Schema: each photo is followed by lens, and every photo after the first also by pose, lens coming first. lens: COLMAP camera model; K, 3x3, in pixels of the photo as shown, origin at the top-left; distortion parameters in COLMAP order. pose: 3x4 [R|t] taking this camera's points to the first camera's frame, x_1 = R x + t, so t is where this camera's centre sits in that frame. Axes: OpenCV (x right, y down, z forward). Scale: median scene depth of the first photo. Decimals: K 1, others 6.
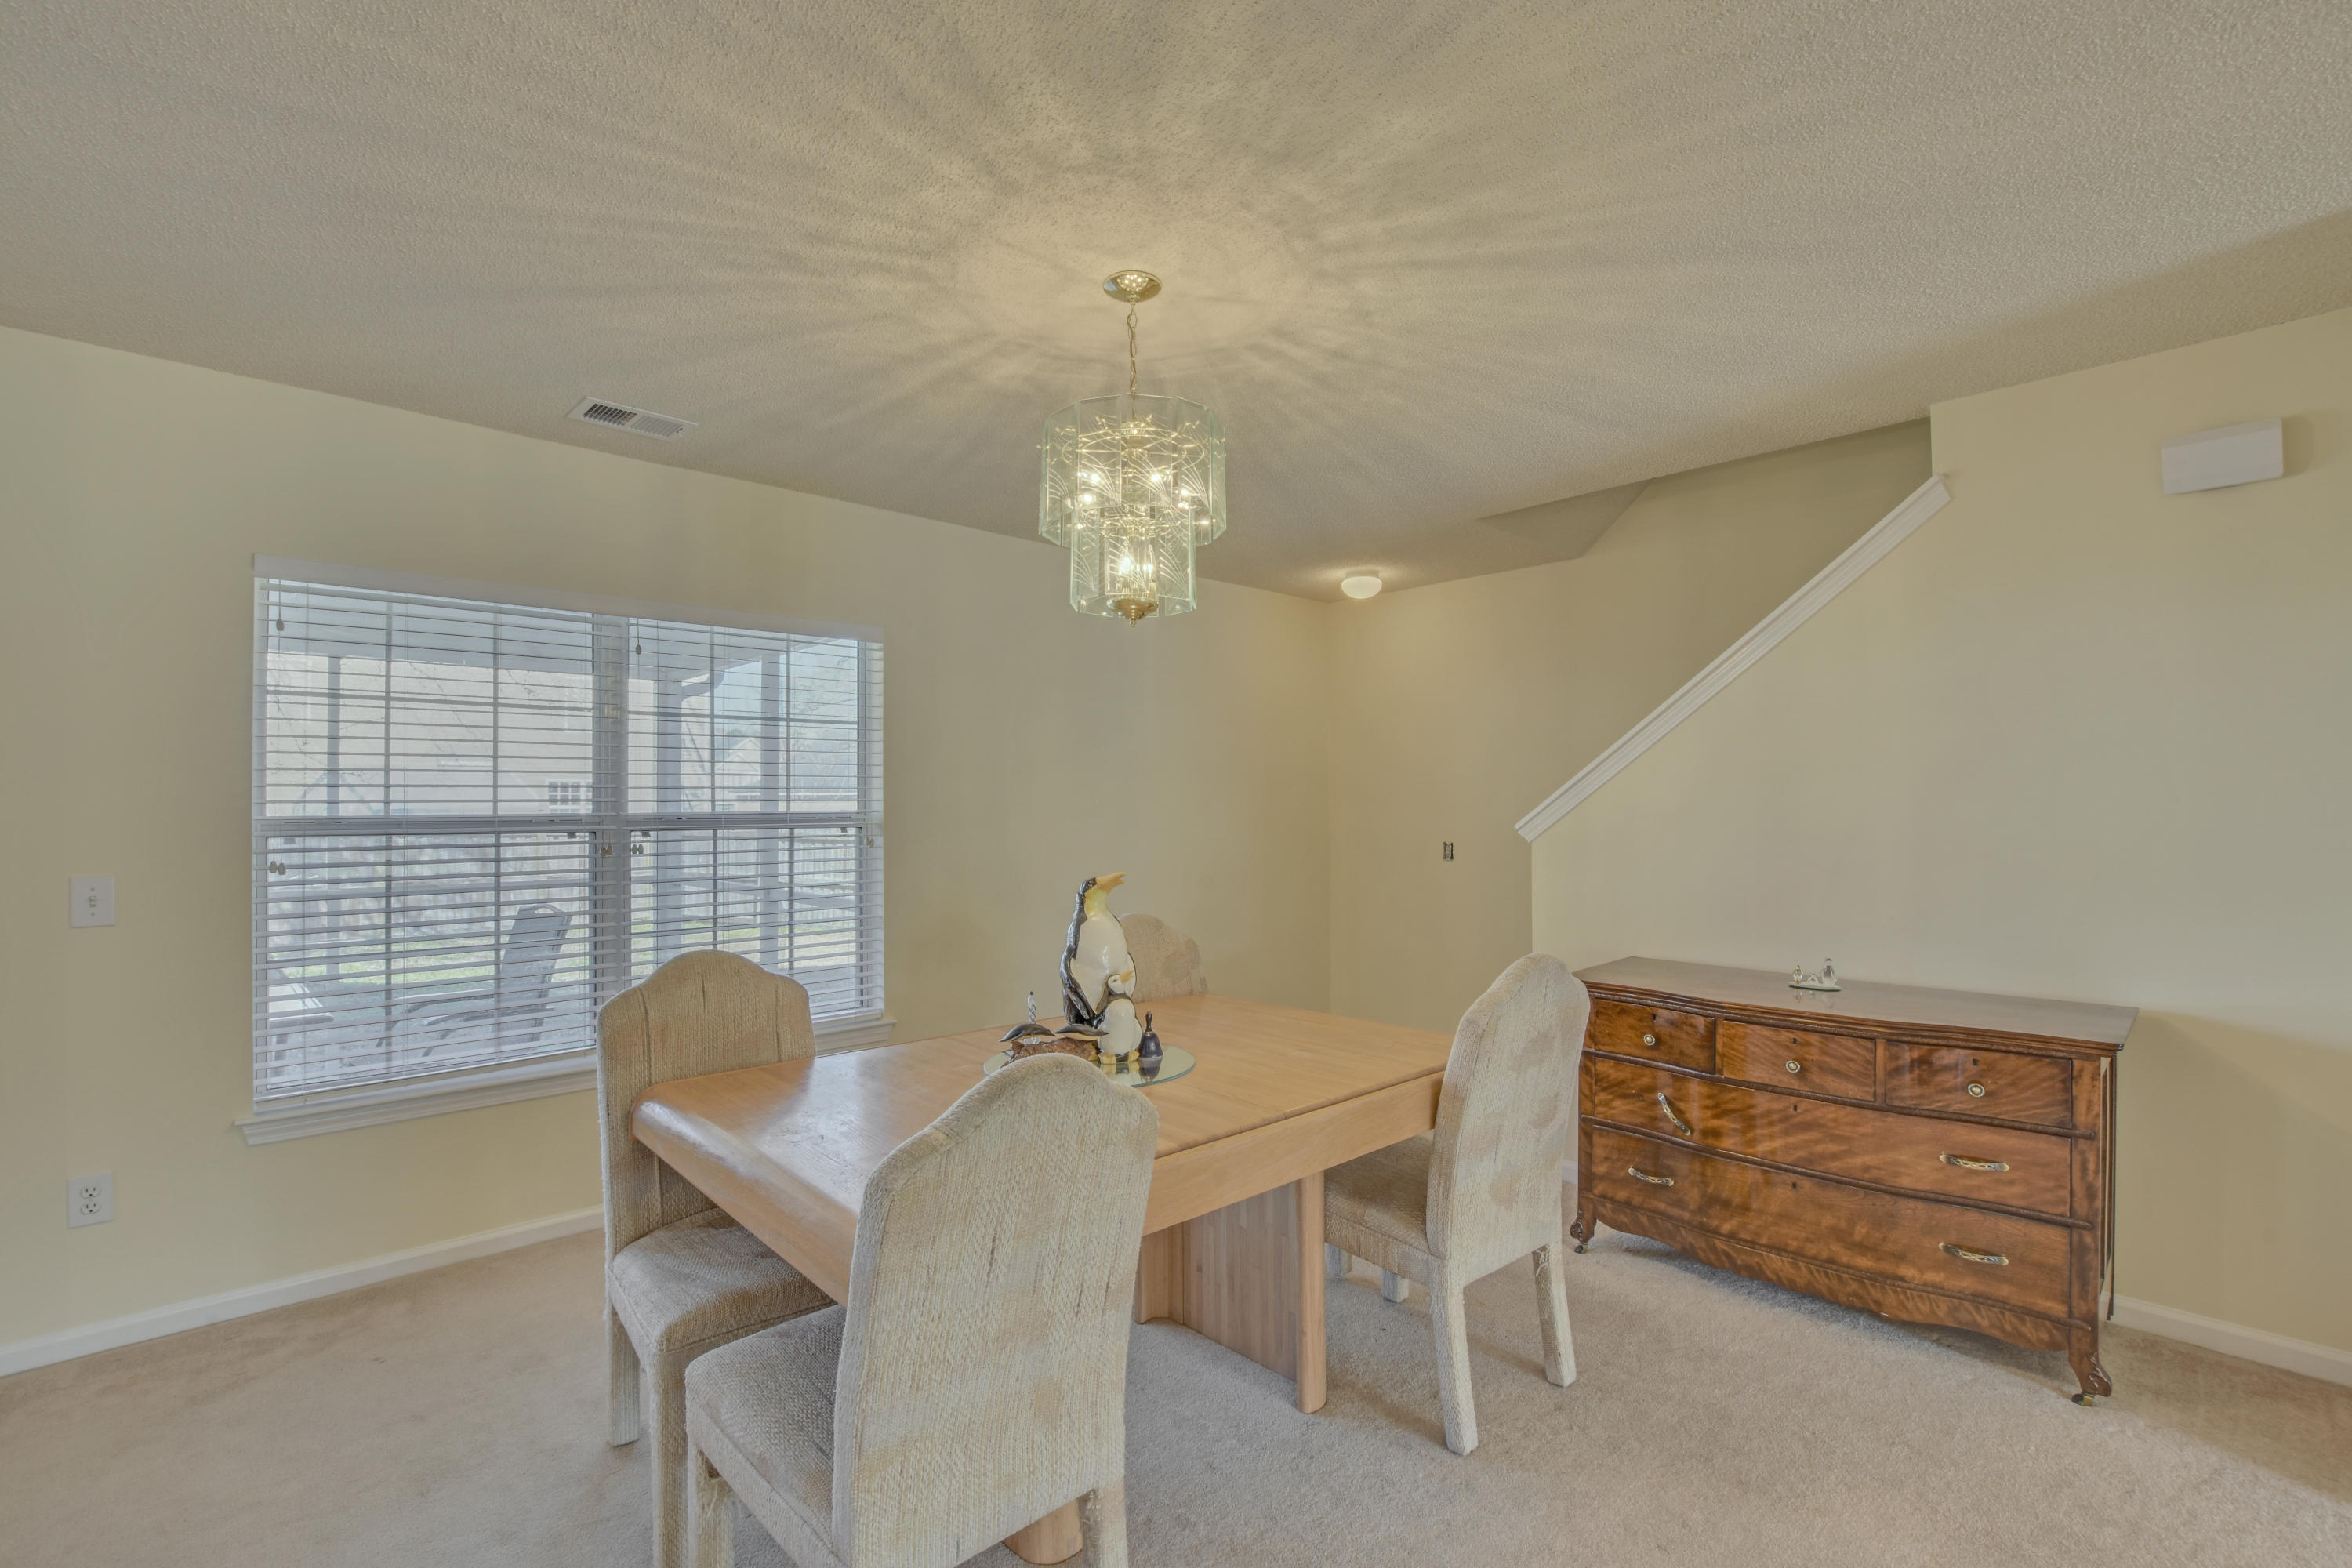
lens RADIAL K [[1072.7, 0, 1173.5], [0, 1072.7, 794.3], [0, 0, 1]] dist [0.000287, 0.000731]
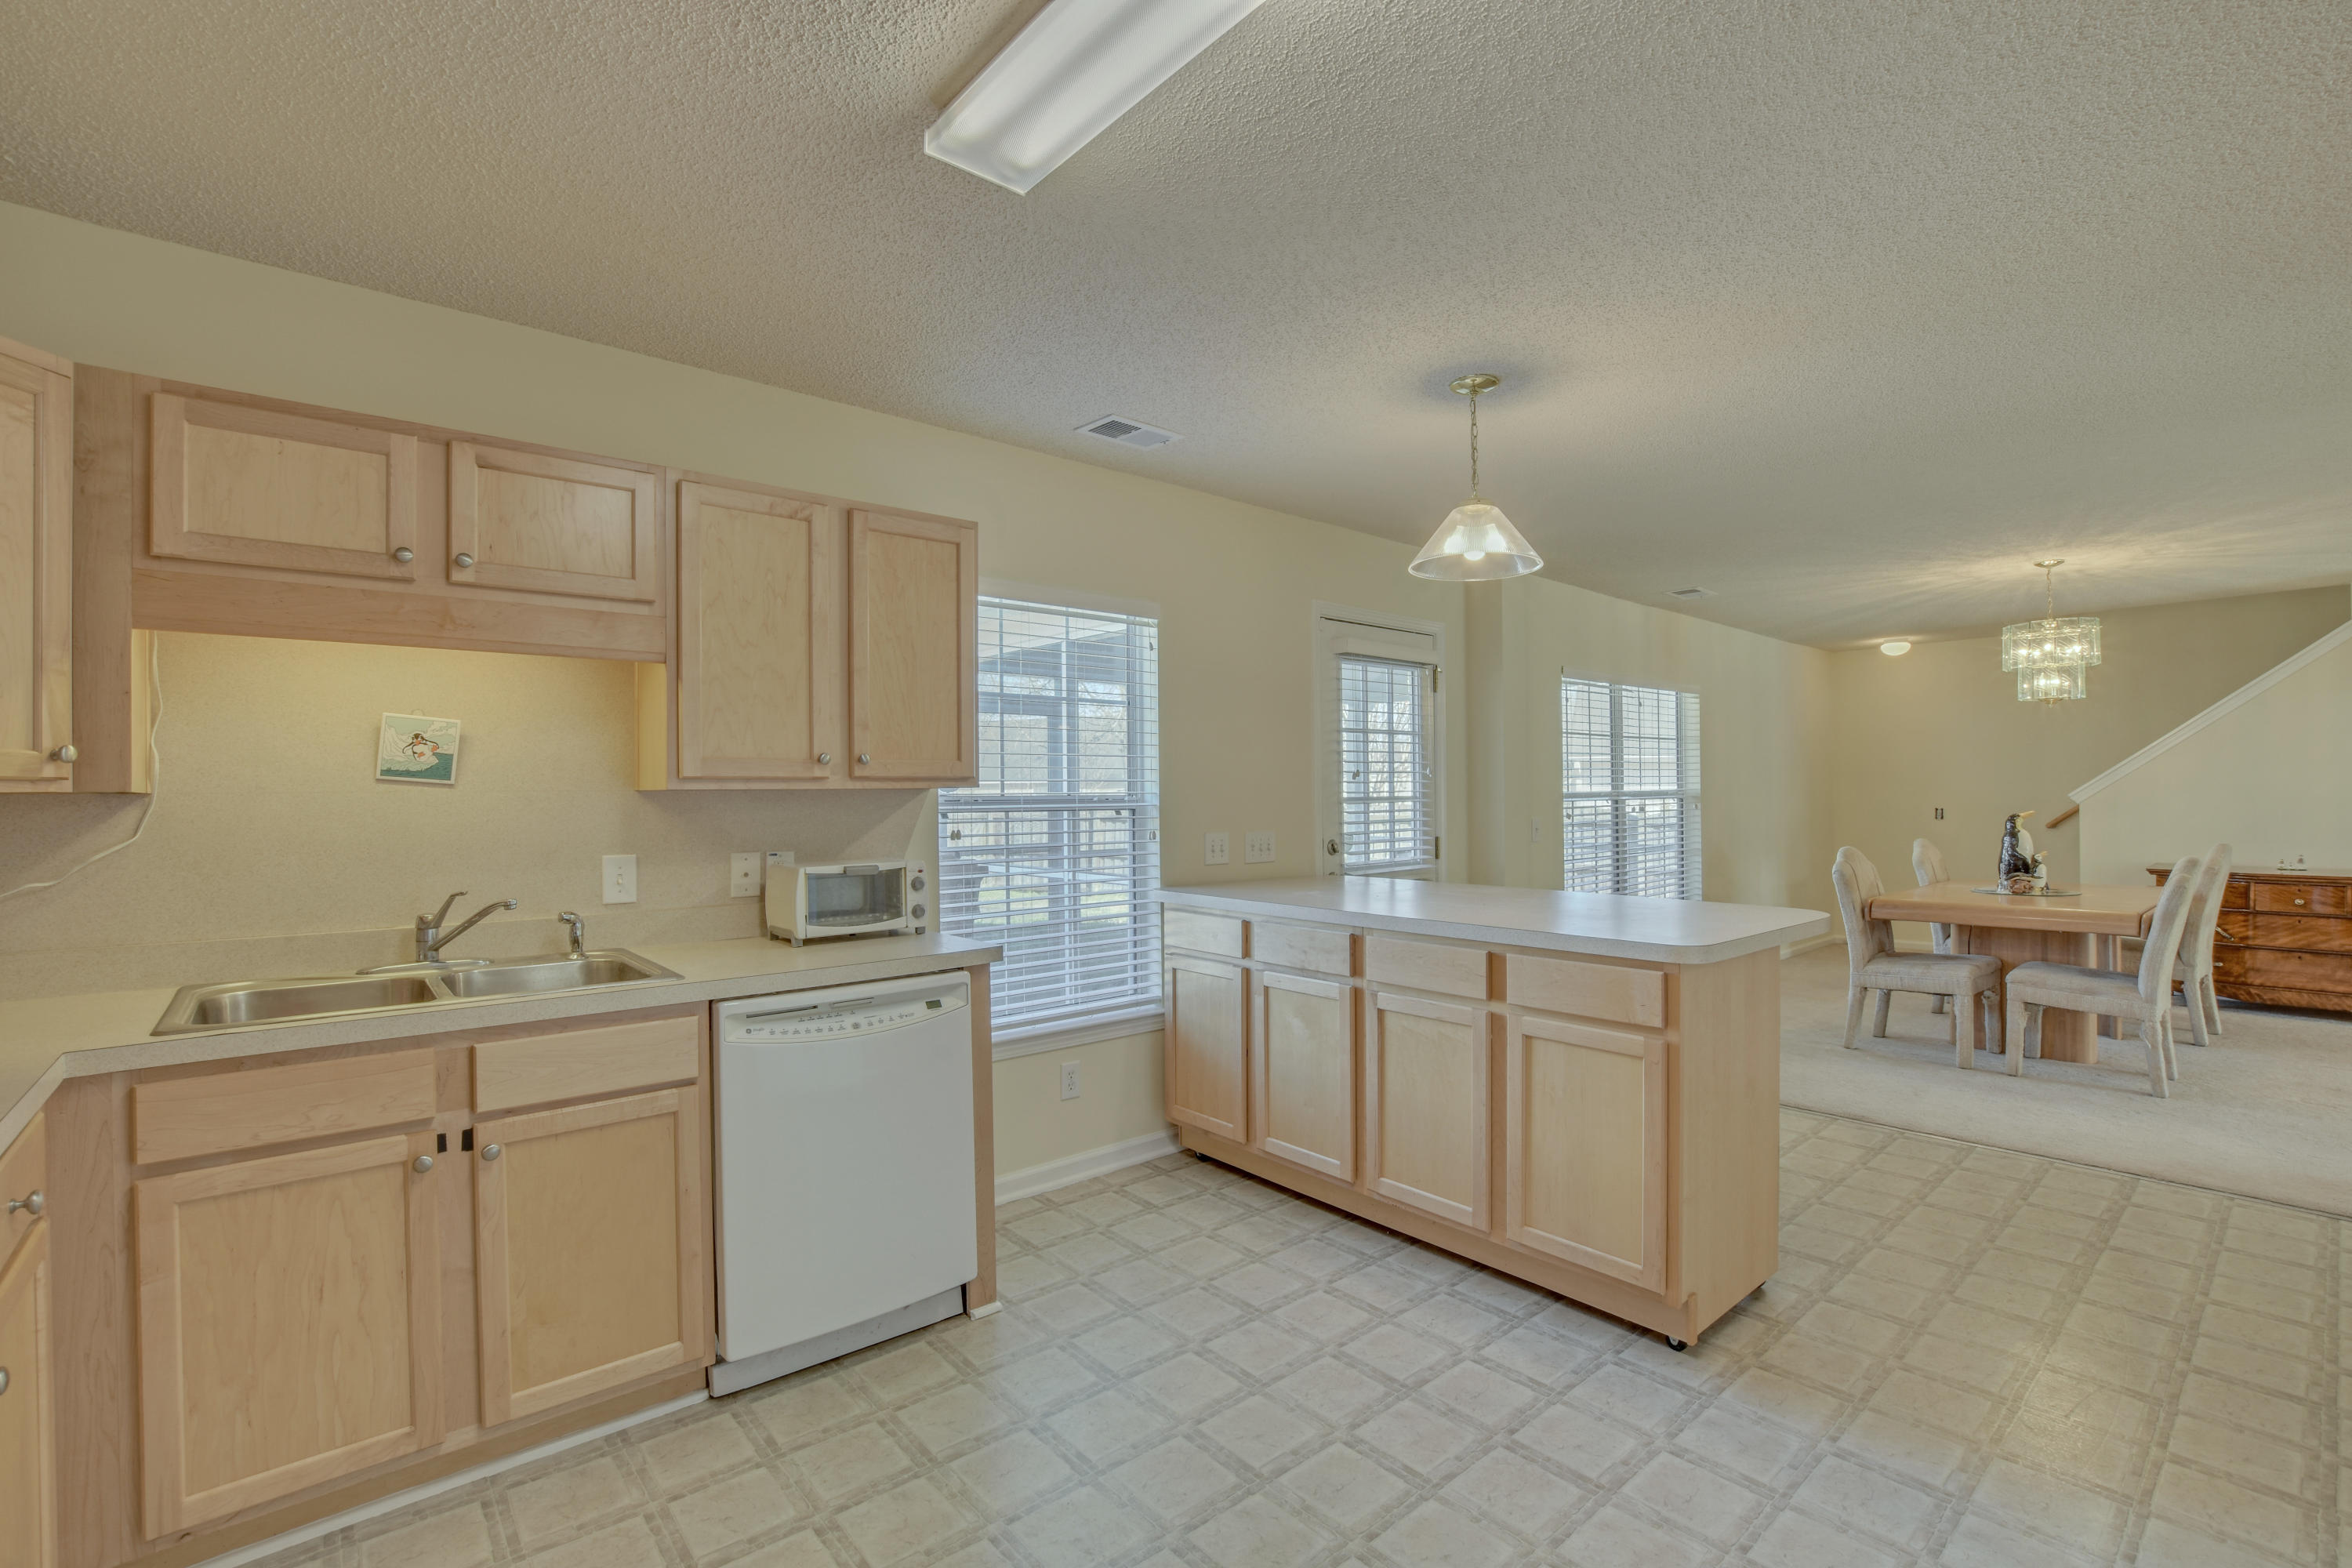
lens RADIAL K [[1072.7, 0, 1194.8], [0, 1072.7, 782.0], [0, 0, 1]] dist [0.000287, 0.000731]
pose [[0.999339, -0.006717, -0.035717, -1.047481], [0.006795, 0.999975, 0.002060, -0.005065], [0.035702, -0.002302, 0.999360, -0.829168]]
